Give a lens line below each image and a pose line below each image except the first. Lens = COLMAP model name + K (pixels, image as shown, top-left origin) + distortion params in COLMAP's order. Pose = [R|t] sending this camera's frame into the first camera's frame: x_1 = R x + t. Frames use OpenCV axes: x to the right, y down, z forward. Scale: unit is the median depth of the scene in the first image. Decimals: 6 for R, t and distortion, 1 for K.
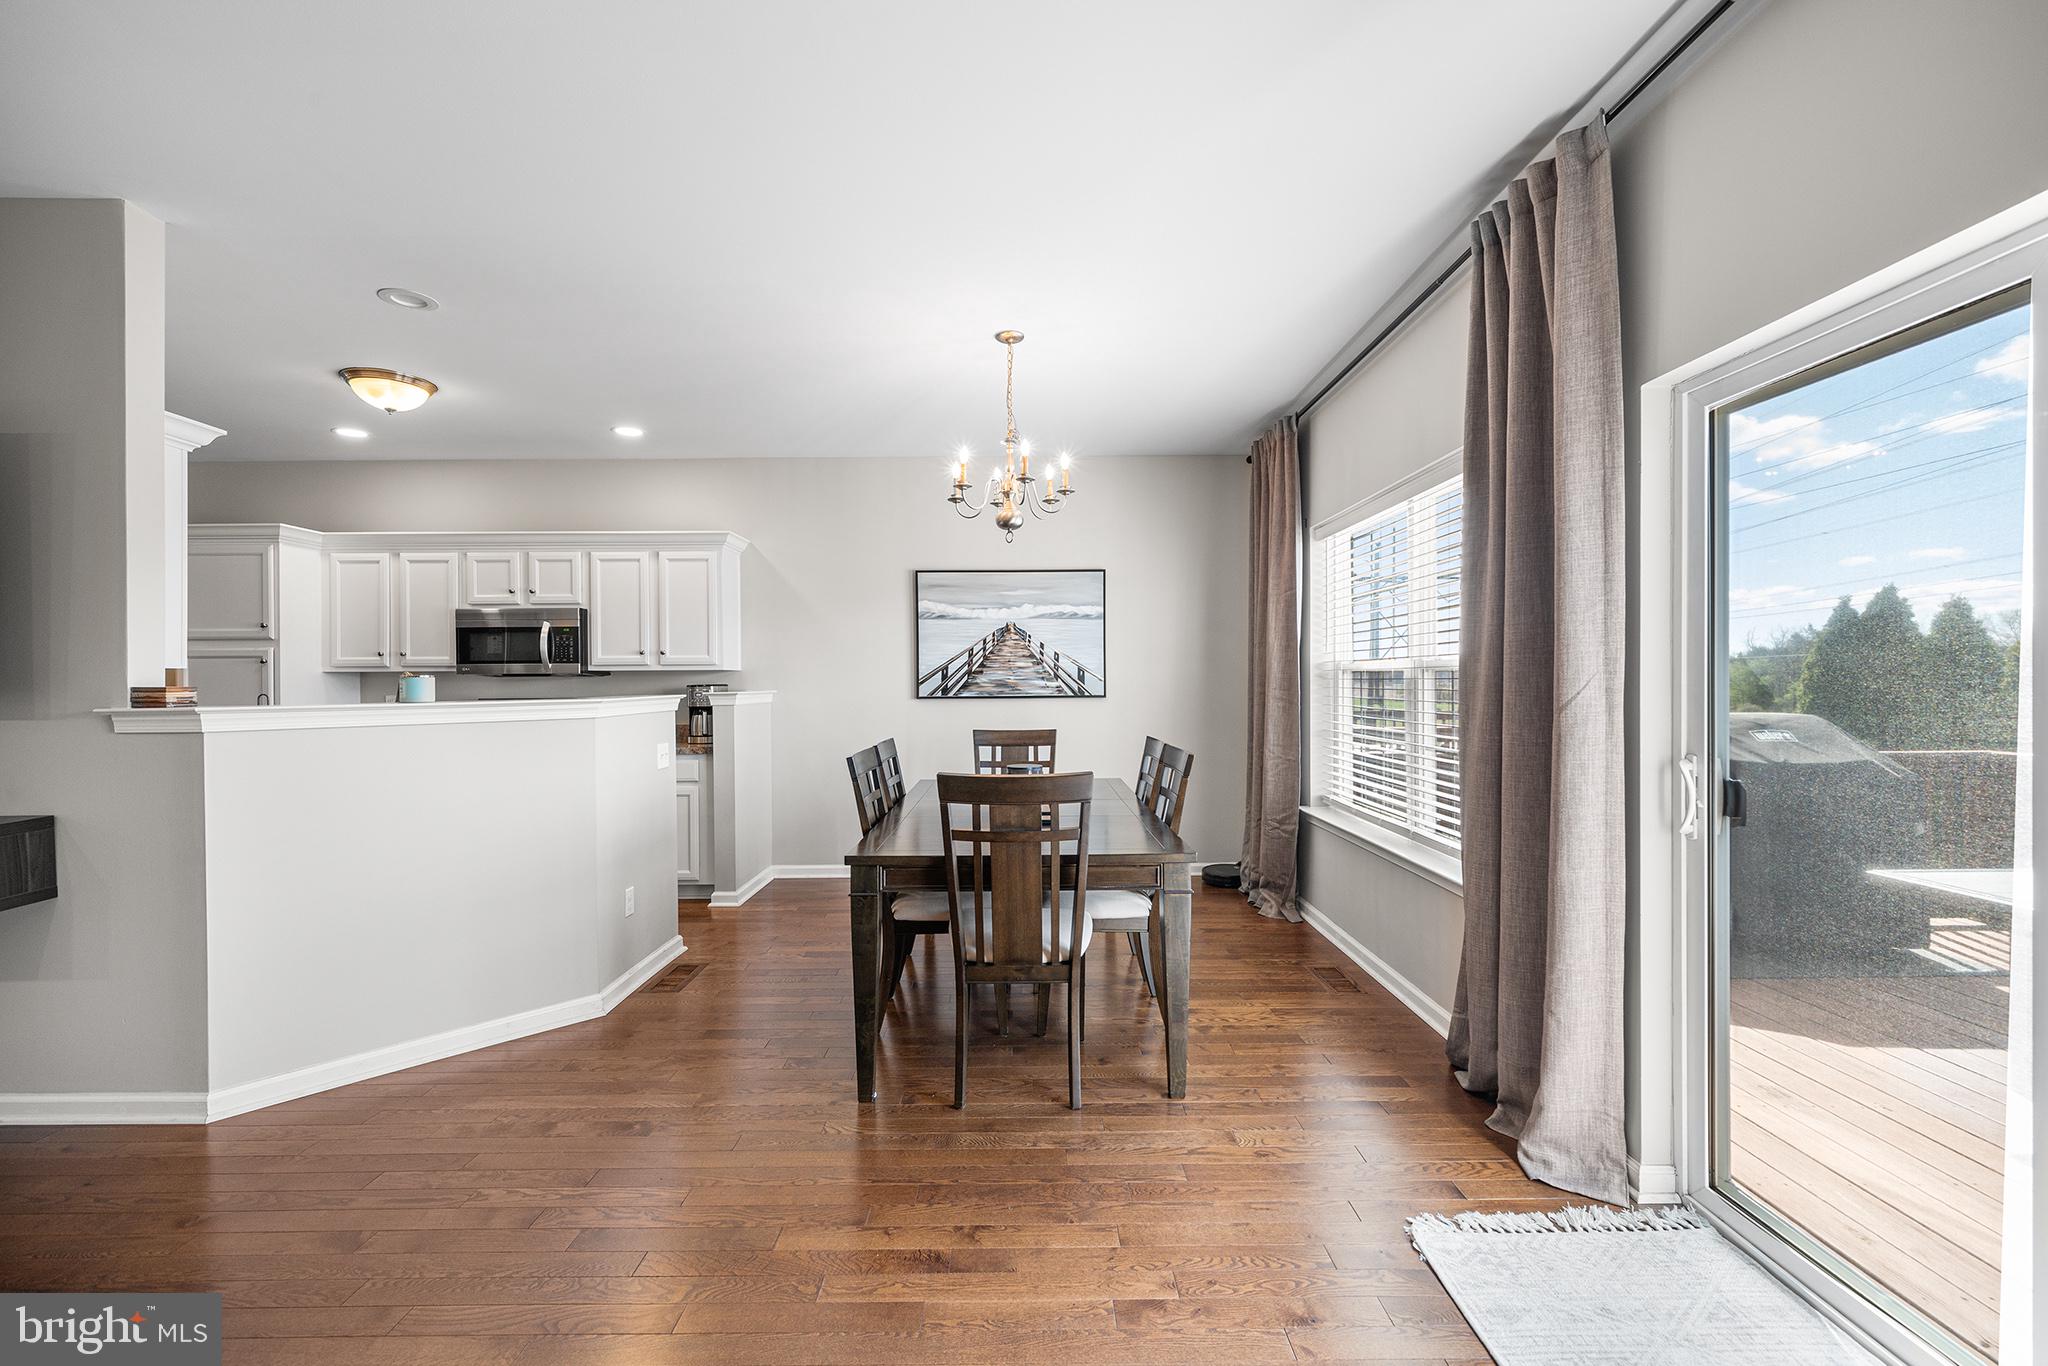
lens RADIAL K [[868.2, 0, 1024.2], [0, 868.2, 694.7], [0, 0, 1]] dist [-0.001418, -0.000260]
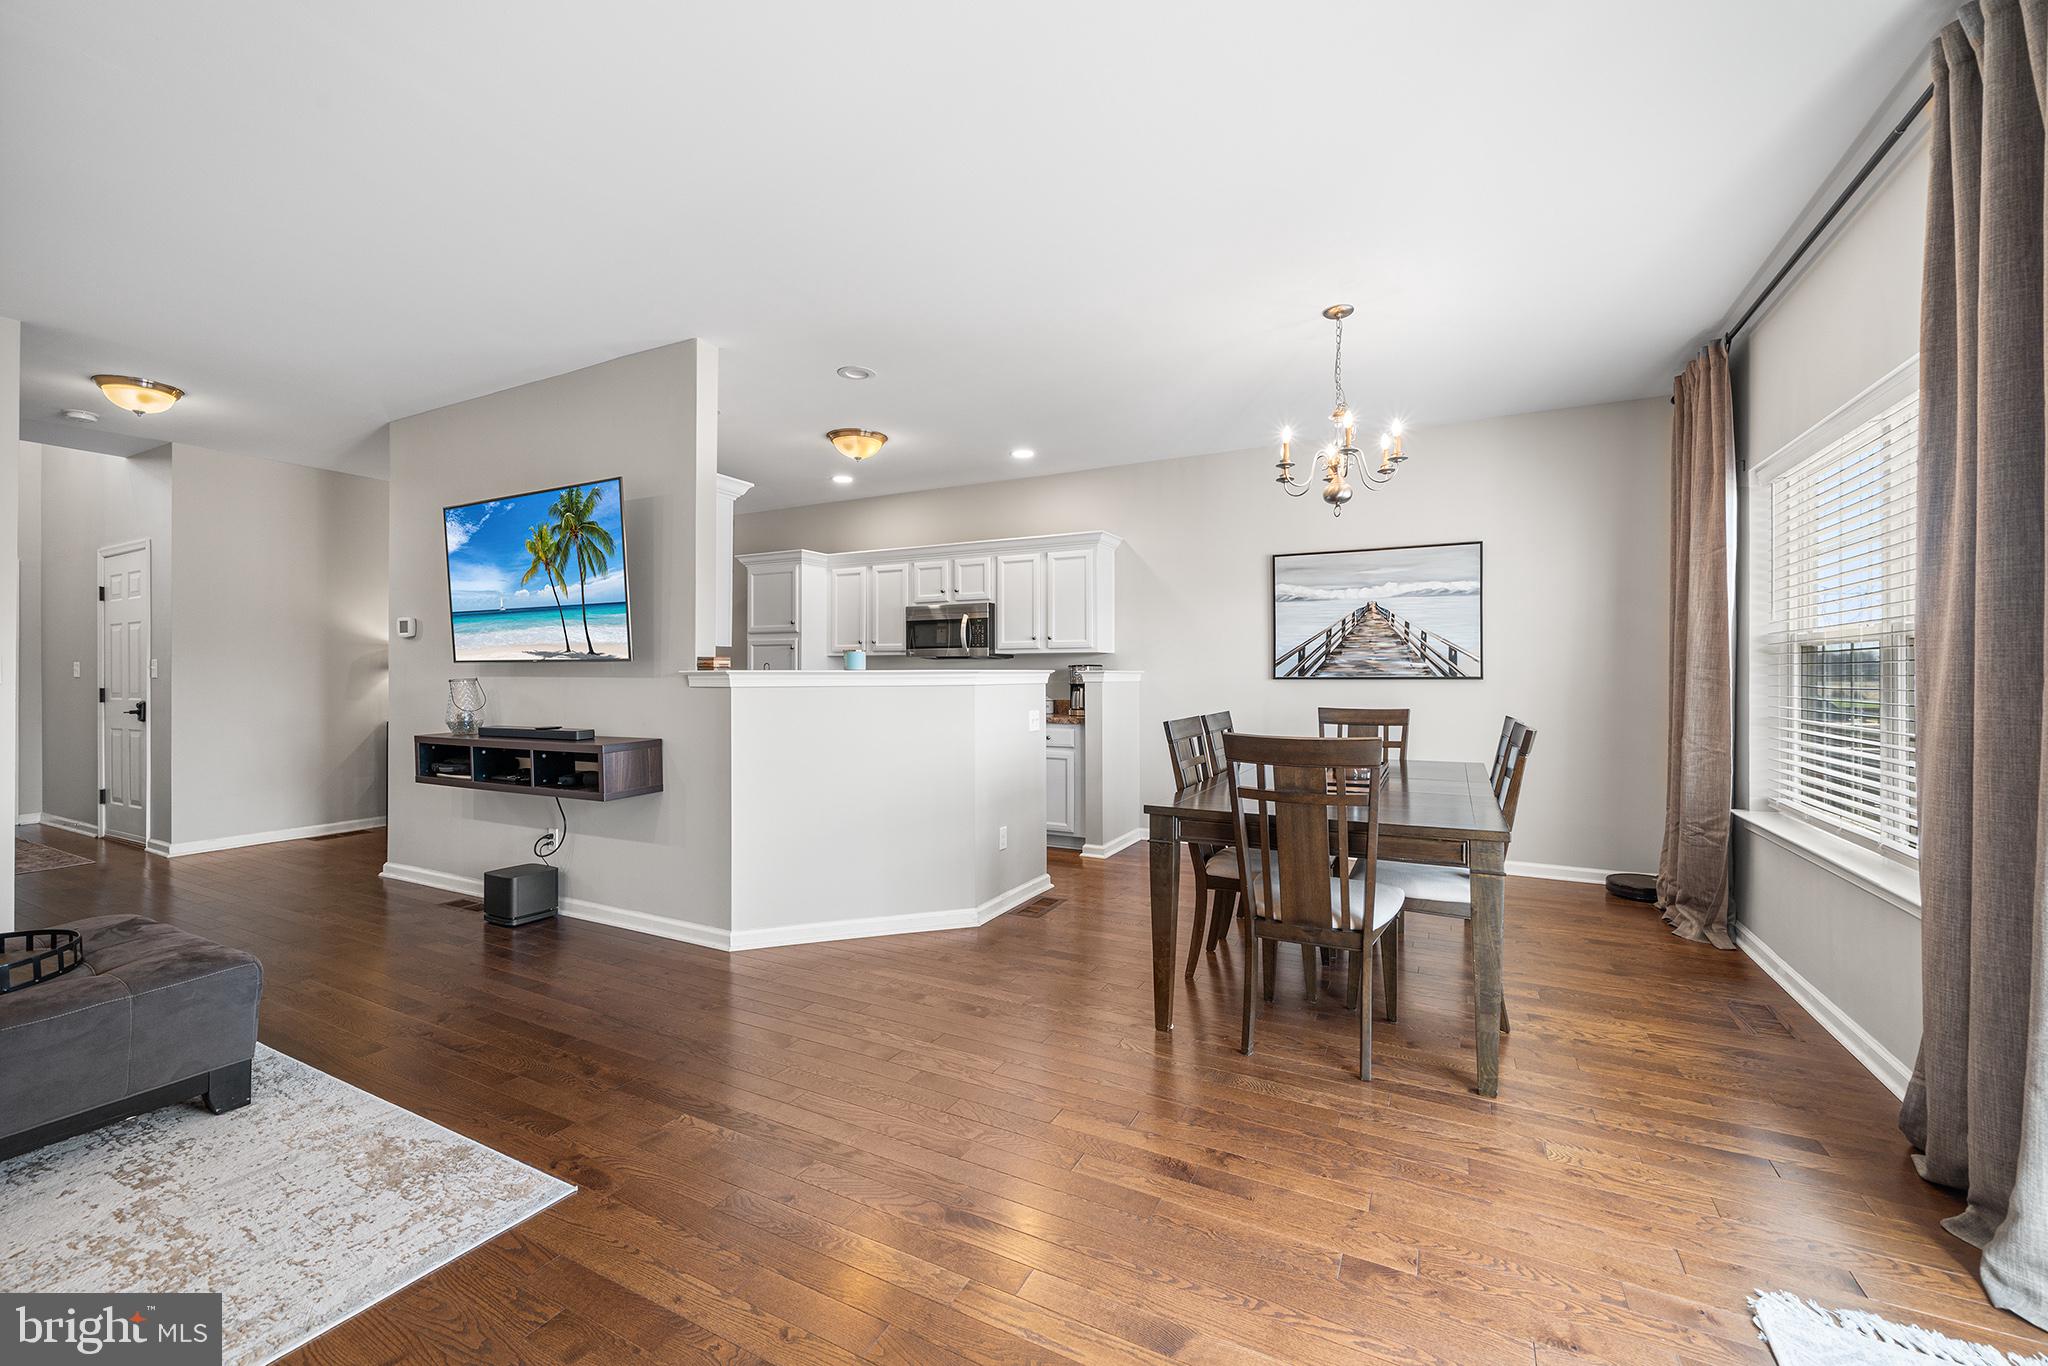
lens RADIAL K [[820.8, 0, 1024.0], [0, 820.8, 683.0], [0, 0, 1]] dist [-0.002263, 0.000321]
pose [[0.884296, 0.009408, -0.466832, 0.100847], [-0.012297, 0.999919, -0.003141, 0.023013], [0.466765, 0.008518, 0.884340, -0.005302]]
